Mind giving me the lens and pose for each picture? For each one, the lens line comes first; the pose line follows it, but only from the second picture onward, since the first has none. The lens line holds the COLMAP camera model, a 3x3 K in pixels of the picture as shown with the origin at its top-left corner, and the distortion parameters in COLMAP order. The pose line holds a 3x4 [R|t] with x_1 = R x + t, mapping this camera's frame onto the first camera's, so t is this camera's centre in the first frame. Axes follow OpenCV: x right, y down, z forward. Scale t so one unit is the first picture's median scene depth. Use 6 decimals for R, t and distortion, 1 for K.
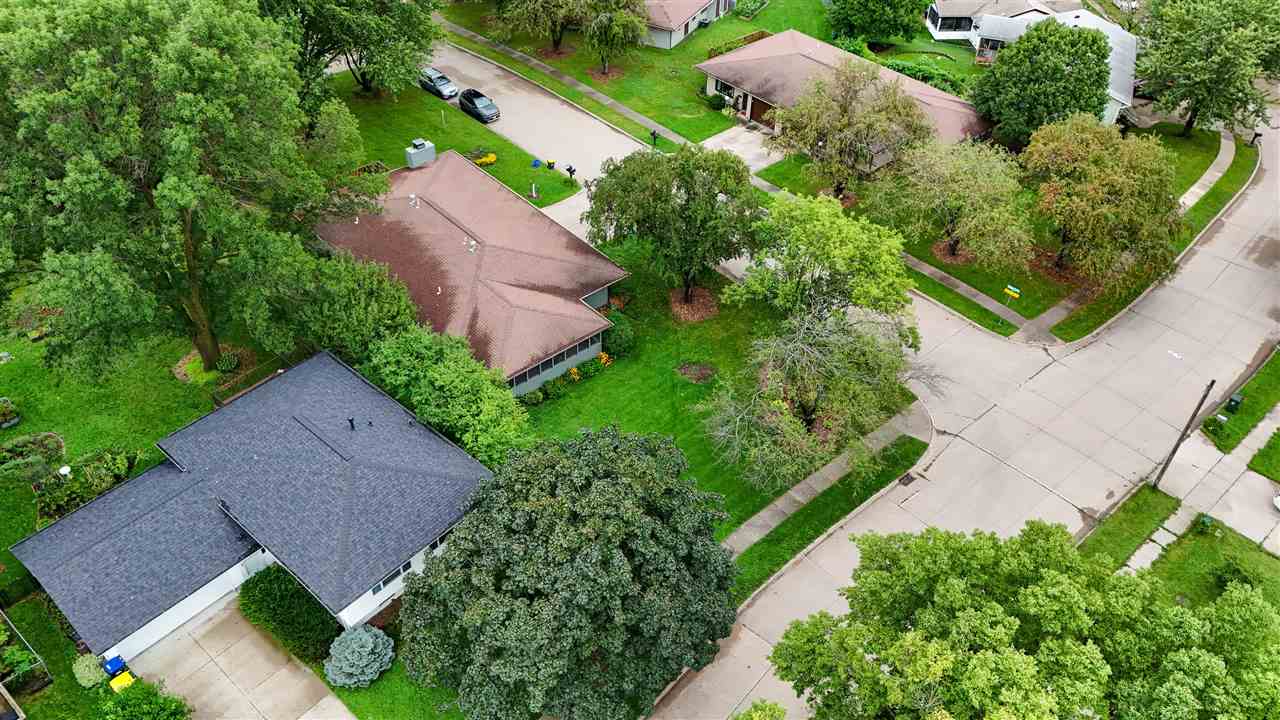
lens RADIAL K [[947.7, 0, 640.0], [0, 947.7, 360.0], [0, 0, 1]] dist [0.072328, -0.086562]
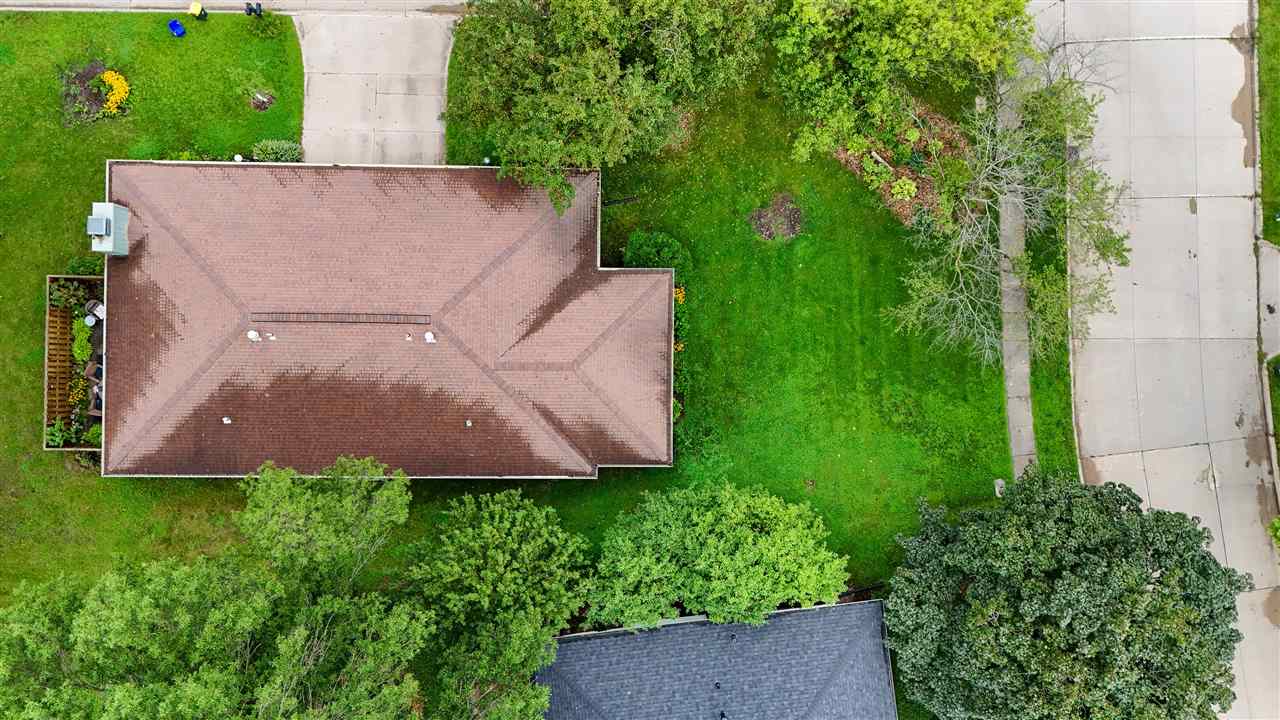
lens RADIAL K [[947.7, 0, 640.0], [0, 947.7, 360.0], [0, 0, 1]] dist [0.072328, -0.086562]
pose [[0.669052, -0.743155, -0.009459, -0.088234], [0.496769, 0.437695, 0.749429, -0.548497], [-0.552802, -0.506106, 0.662017, 0.501355]]
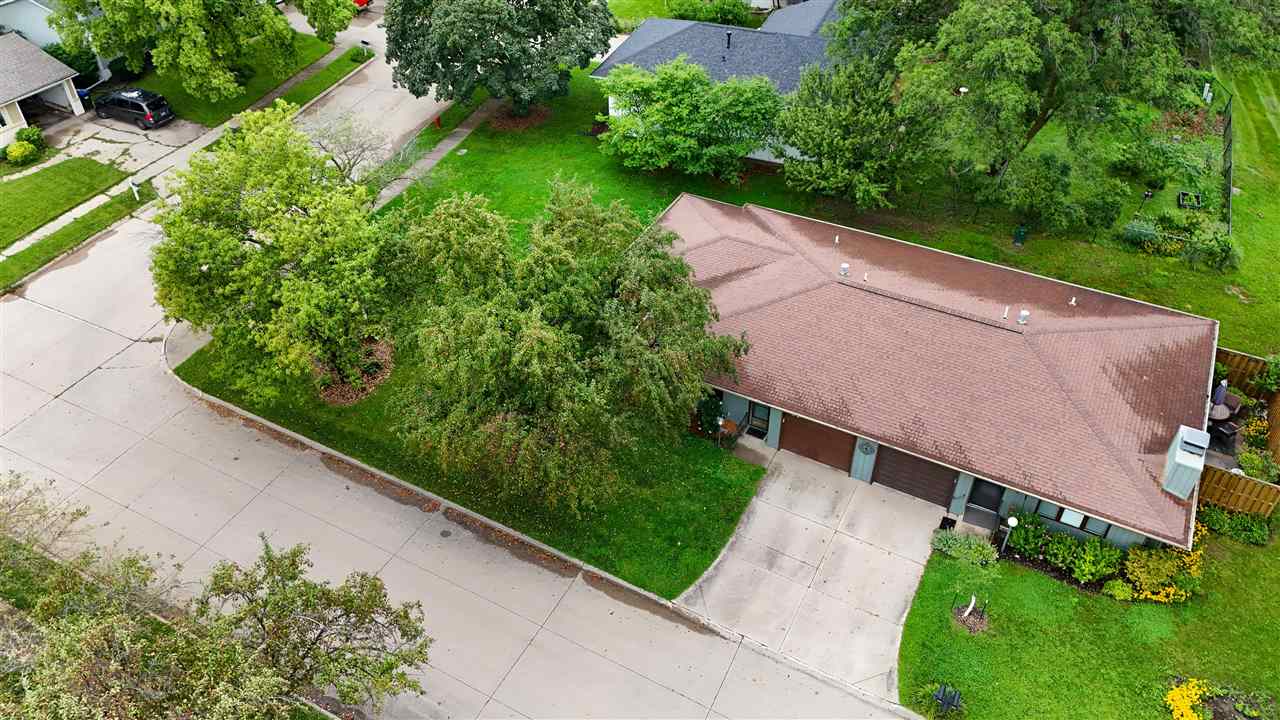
lens RADIAL K [[947.7, 0, 640.0], [0, 947.7, 360.0], [0, 0, 1]] dist [0.072328, -0.086562]
pose [[-0.938165, 0.209360, -0.275710, 0.154807], [-0.237232, 0.191229, 0.952446, -0.724012], [0.252127, 0.958958, -0.129737, 1.151229]]
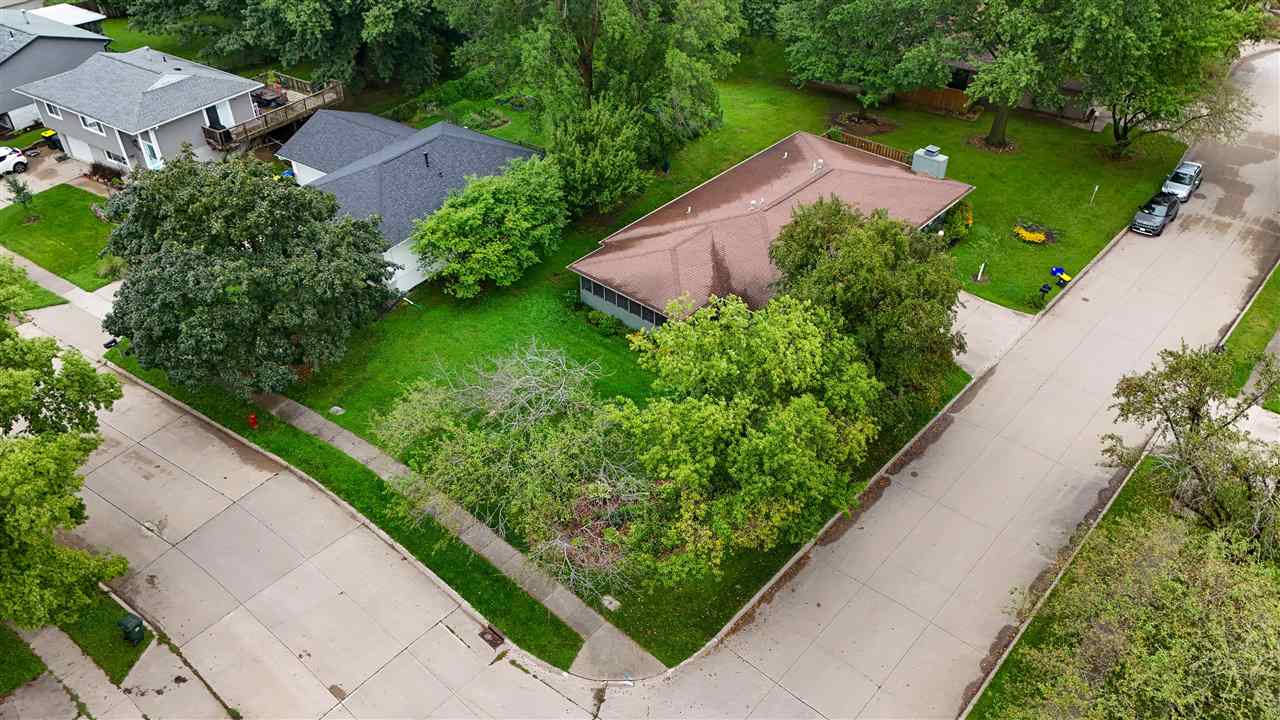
lens RADIAL K [[947.7, 0, 640.0], [0, 947.7, 360.0], [0, 0, 1]] dist [0.072328, -0.086562]
pose [[0.123158, 0.582872, -0.803177, 0.659964], [-0.650788, 0.658448, 0.378050, -0.309391], [0.749204, 0.476138, 0.460419, 0.588117]]
